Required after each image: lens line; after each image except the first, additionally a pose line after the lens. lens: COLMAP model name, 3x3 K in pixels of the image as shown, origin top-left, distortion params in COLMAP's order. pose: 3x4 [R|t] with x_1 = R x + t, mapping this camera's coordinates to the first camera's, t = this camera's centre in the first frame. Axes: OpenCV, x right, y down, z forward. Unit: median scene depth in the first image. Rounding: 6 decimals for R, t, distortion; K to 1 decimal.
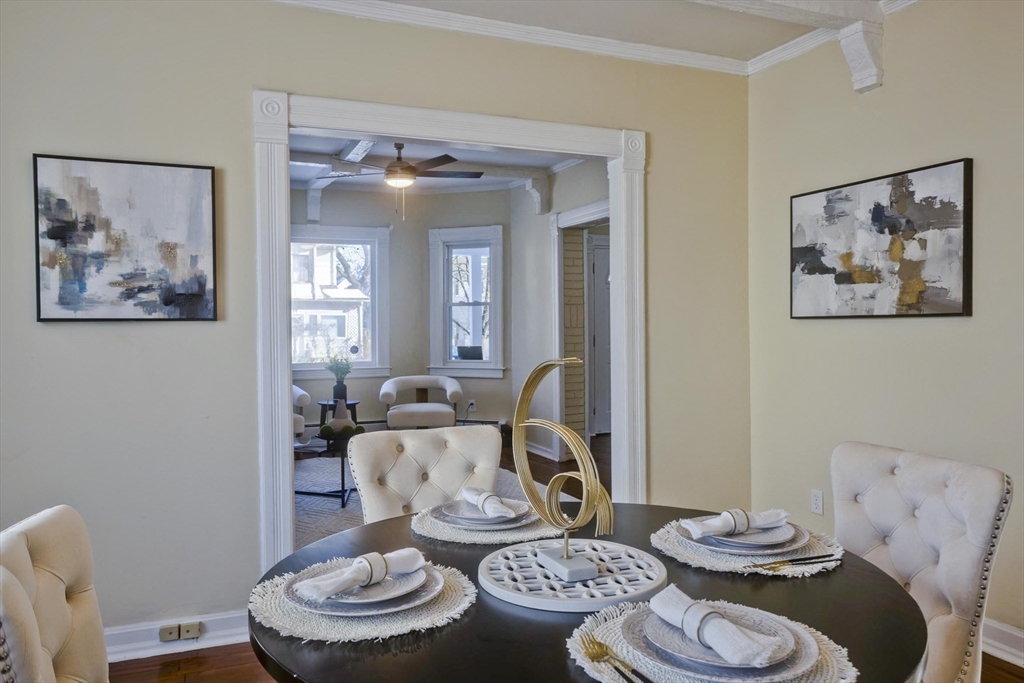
lens RADIAL K [[747.3, 0, 511.6], [0, 747.3, 341.2], [0, 0, 1]] dist [0.027695, 0.000724]
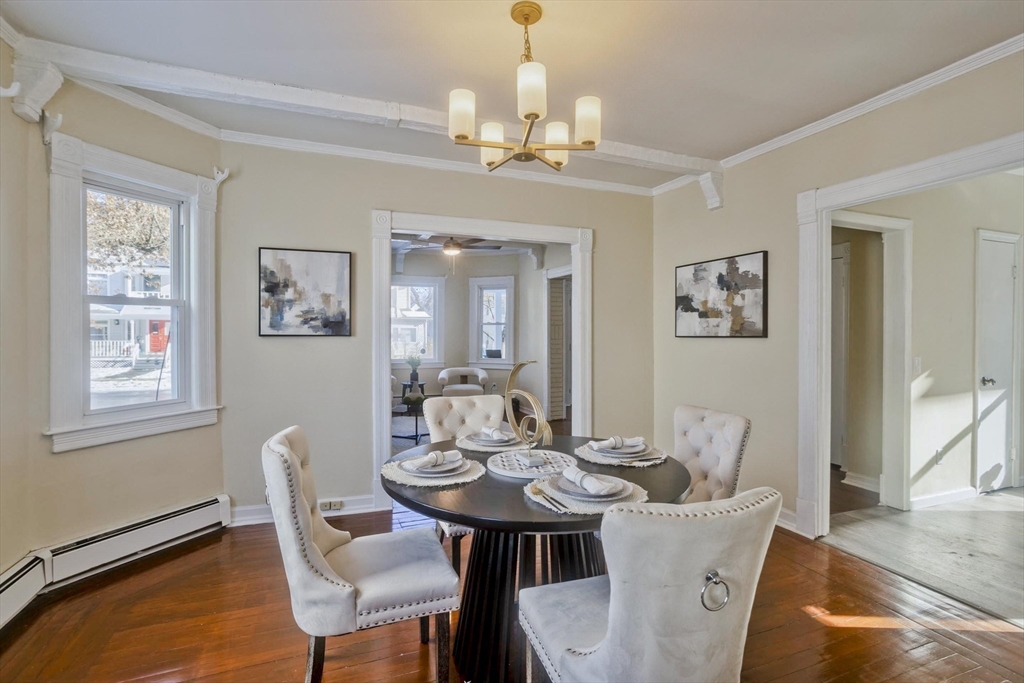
lens RADIAL K [[491.4, 0, 509.4], [0, 491.4, 342.0], [0, 0, 1]] dist [-0.034693, 0.027322]
pose [[0.999528, 0.009308, -0.029278, 0.023721], [-0.009500, 0.999934, -0.006424, -0.008398], [0.029216, 0.006699, 0.999551, -0.160578]]
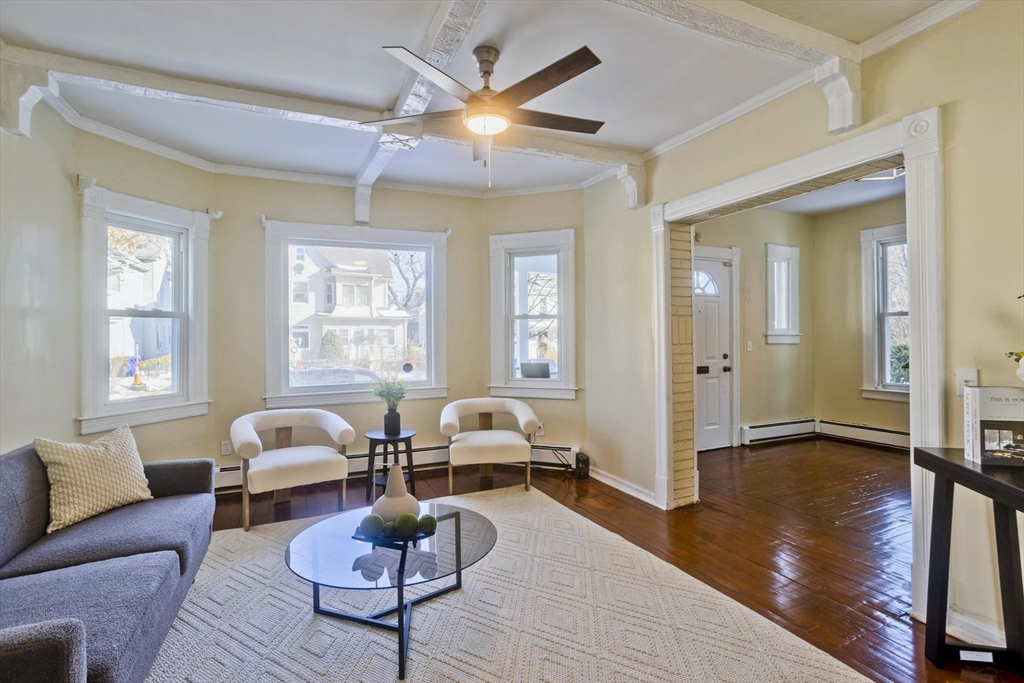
lens RADIAL K [[482.9, 0, 516.3], [0, 482.9, 335.6], [0, 0, 1]] dist [-0.052090, 0.029128]
pose [[0.999514, -0.004293, 0.030883, -0.231383], [0.004899, 0.999797, -0.019565, -0.036823], [-0.030793, 0.019707, 0.999331, 0.989744]]
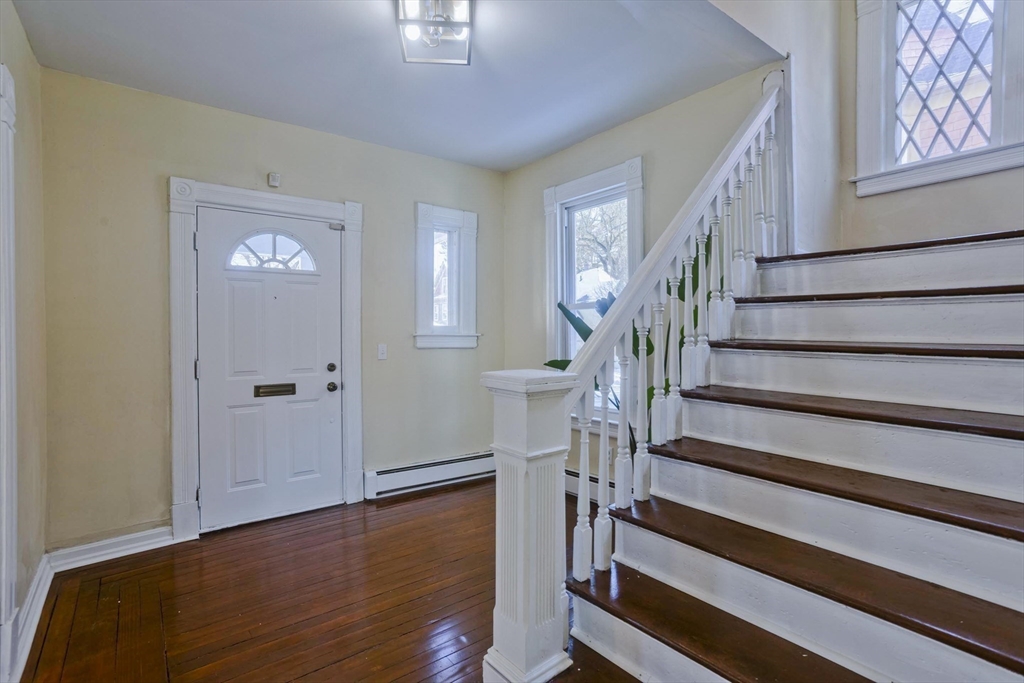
lens RADIAL K [[480.8, 0, 483.0], [0, 480.8, 332.7], [0, 0, 1]] dist [-0.054407, 0.024572]
pose [[0.975168, 0.005066, 0.221407, 0.587941], [-0.001673, 0.999878, -0.015507, -0.055566], [-0.221458, 0.014752, 0.975058, 1.464466]]
